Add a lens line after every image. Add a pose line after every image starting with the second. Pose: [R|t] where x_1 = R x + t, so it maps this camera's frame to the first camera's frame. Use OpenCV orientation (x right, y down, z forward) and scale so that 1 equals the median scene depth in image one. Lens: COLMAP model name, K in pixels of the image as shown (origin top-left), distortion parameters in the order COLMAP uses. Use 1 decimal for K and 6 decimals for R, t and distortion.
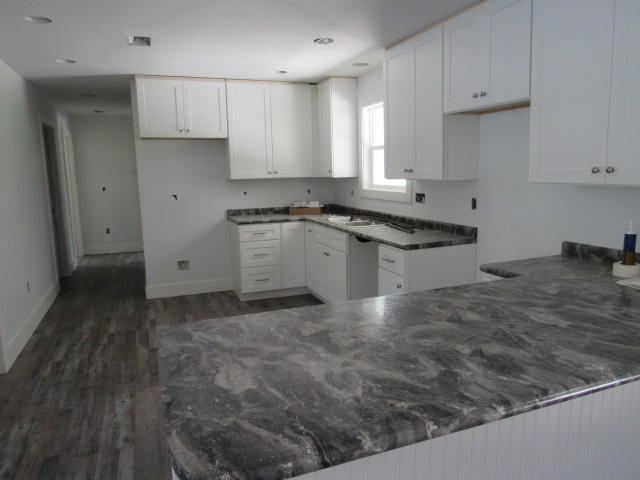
lens RADIAL K [[458.1, 0, 320.0], [0, 458.1, 240.0], [0, 0, 1]] dist [-0.020544, -0.001616]
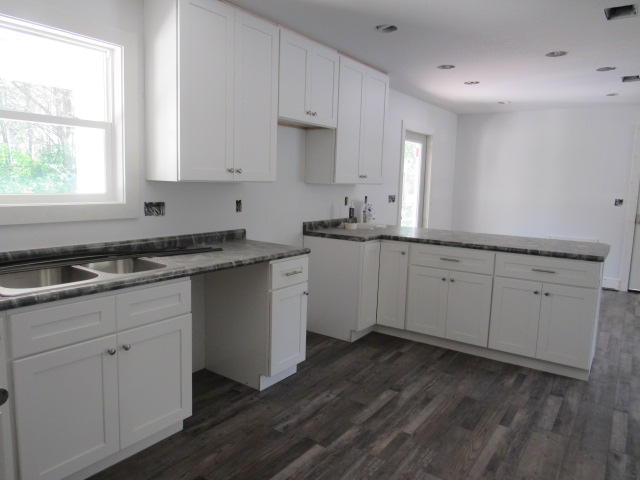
lens RADIAL K [[458.1, 0, 320.0], [0, 458.1, 240.0], [0, 0, 1]] dist [-0.020544, -0.001616]
pose [[-0.552732, -0.098079, 0.827567, -0.597392], [0.116587, 0.974183, 0.193324, -0.180413], [-0.825163, 0.203340, -0.527028, 1.400216]]
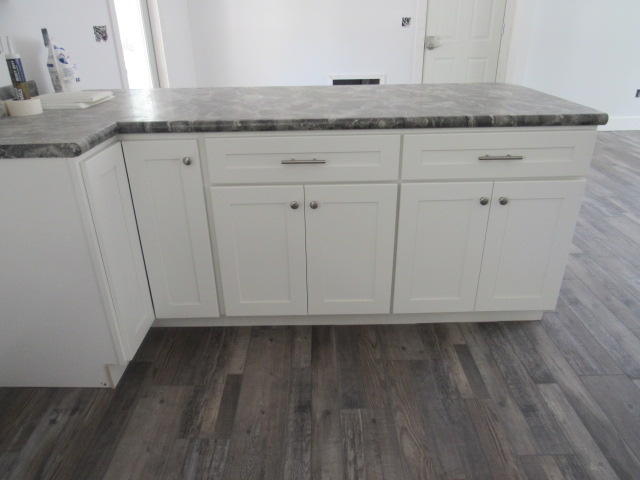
lens RADIAL K [[458.1, 0, 320.0], [0, 458.1, 240.0], [0, 0, 1]] dist [-0.020544, -0.001616]
pose [[-0.932403, -0.119972, 0.340927, -0.205222], [0.094642, 0.829334, 0.550680, -0.108178], [-0.348809, 0.545722, -0.761919, 1.095785]]
